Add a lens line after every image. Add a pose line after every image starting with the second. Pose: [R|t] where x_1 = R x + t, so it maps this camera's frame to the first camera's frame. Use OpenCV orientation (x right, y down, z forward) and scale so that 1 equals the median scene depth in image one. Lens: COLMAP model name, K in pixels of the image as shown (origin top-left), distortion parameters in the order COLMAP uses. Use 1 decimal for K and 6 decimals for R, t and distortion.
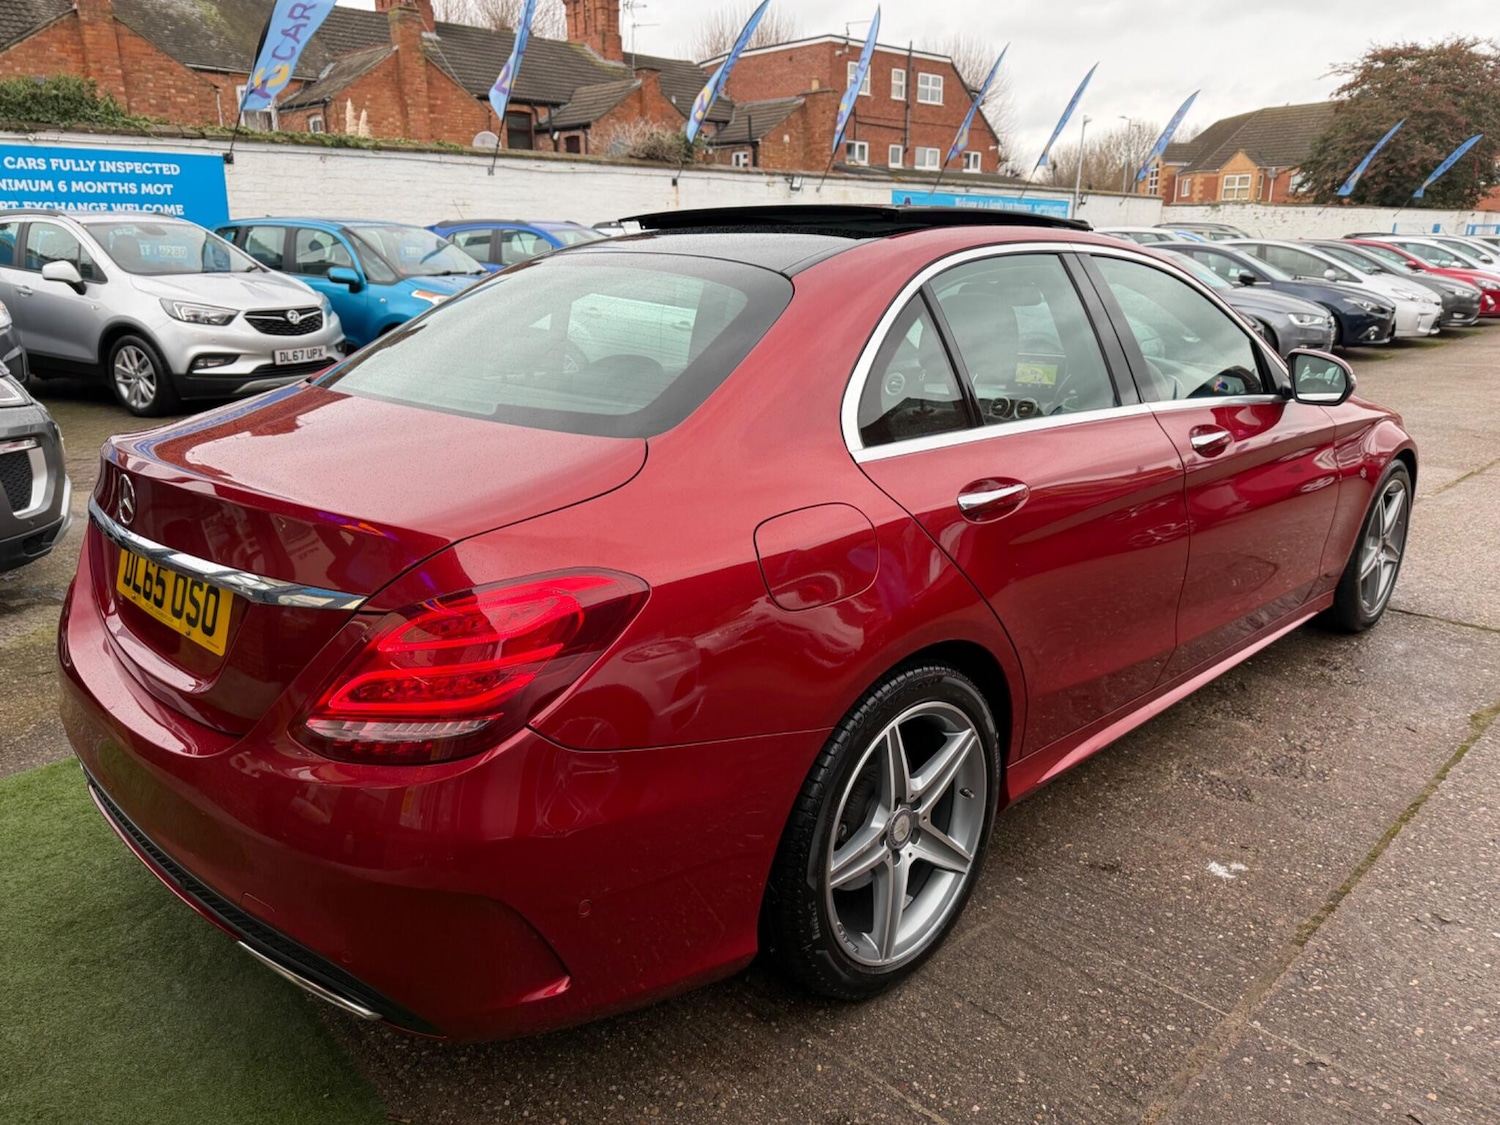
lens RADIAL K [[1123.1, 0, 750.0], [0, 1123.1, 558.6], [0, 0, 1]] dist [-0.002925, -0.003607]
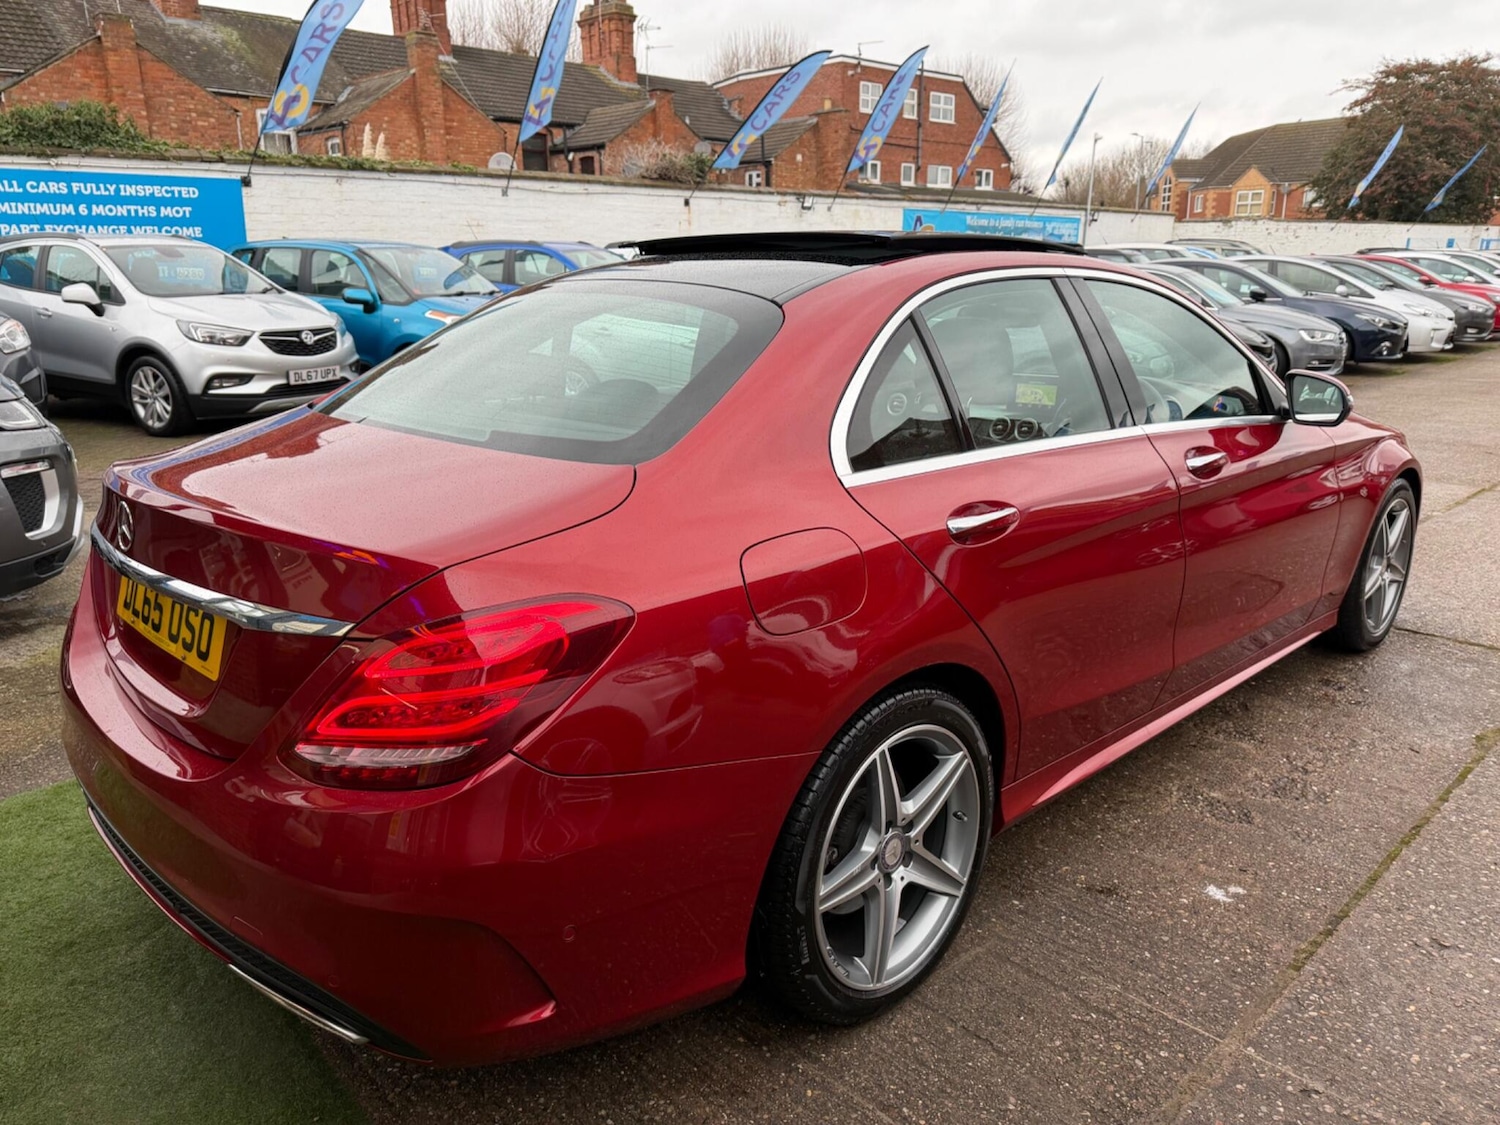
lens RADIAL K [[1122.7, 0, 751.3], [0, 1122.7, 551.2], [0, 0, 1]] dist [-0.000658, -0.006466]
pose [[0.999917, -0.001442, -0.012815, 0.004410], [0.001184, 0.999796, -0.020153, -0.001539], [0.012841, 0.020136, 0.999715, -0.001645]]
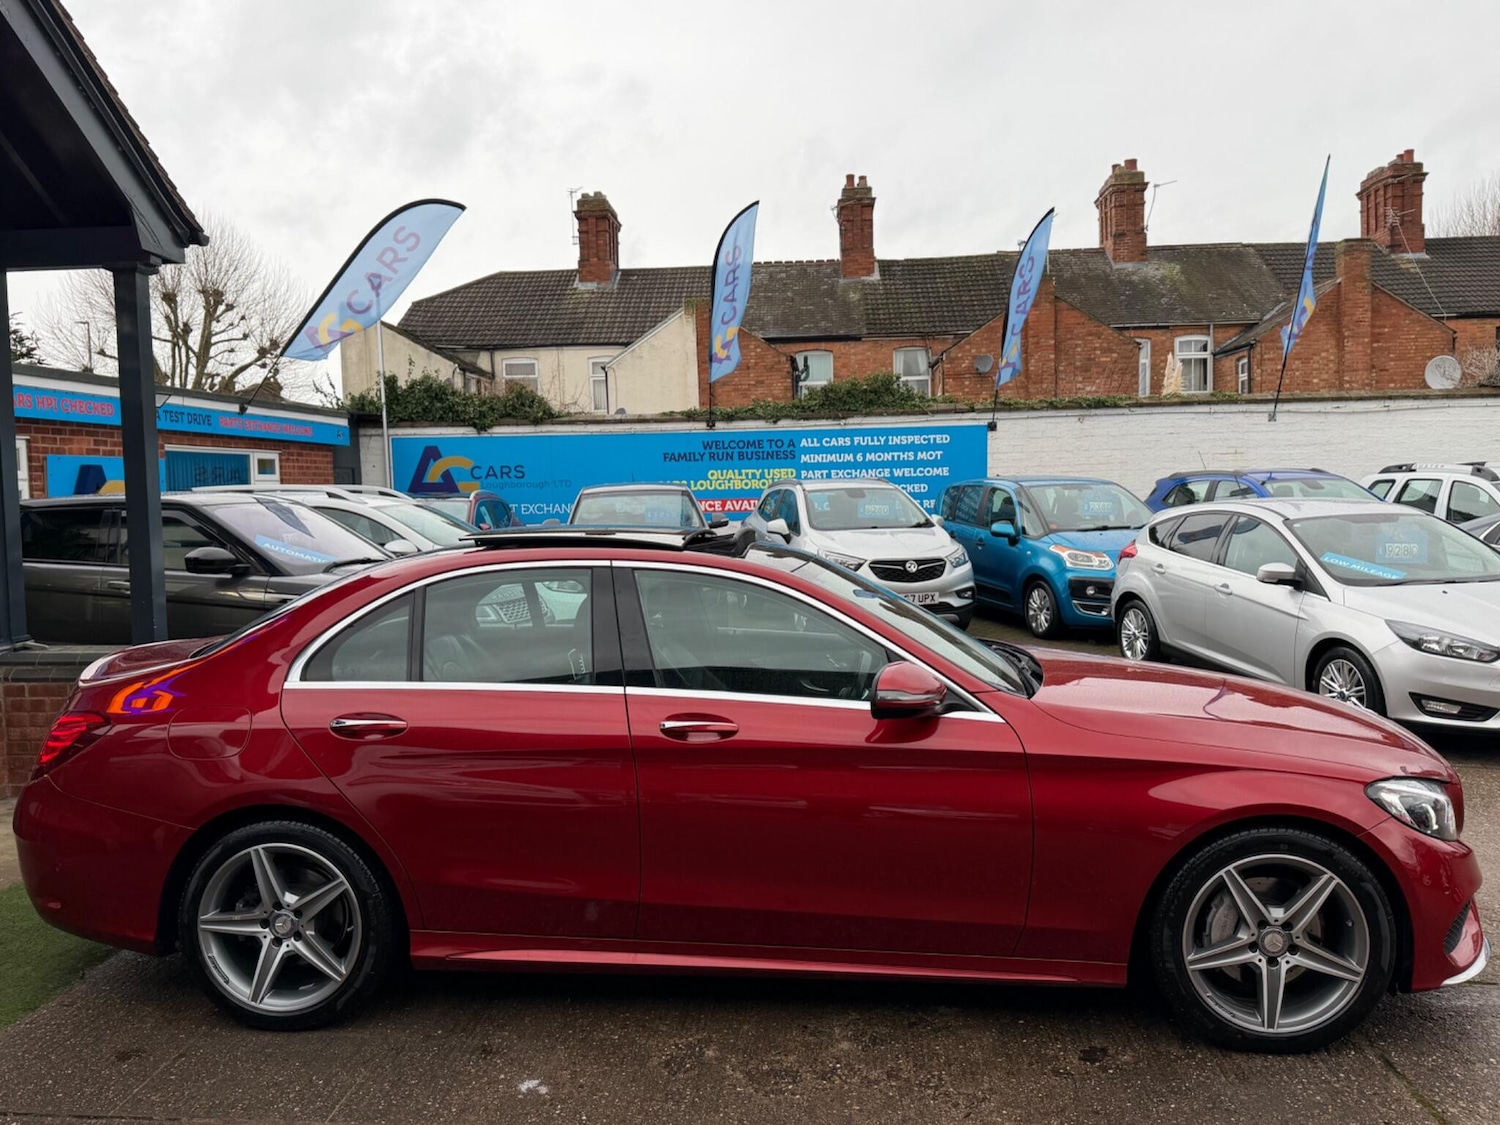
lens RADIAL K [[1217.5, 0, 732.9], [0, 1217.5, 563.8], [0, 0, 1]] dist [0.138934, -0.280406]
pose [[0.620493, 0.037219, -0.783328, 0.382705], [-0.189744, 0.976319, -0.103912, -0.040459], [0.760911, 0.213108, 0.612861, 0.060920]]
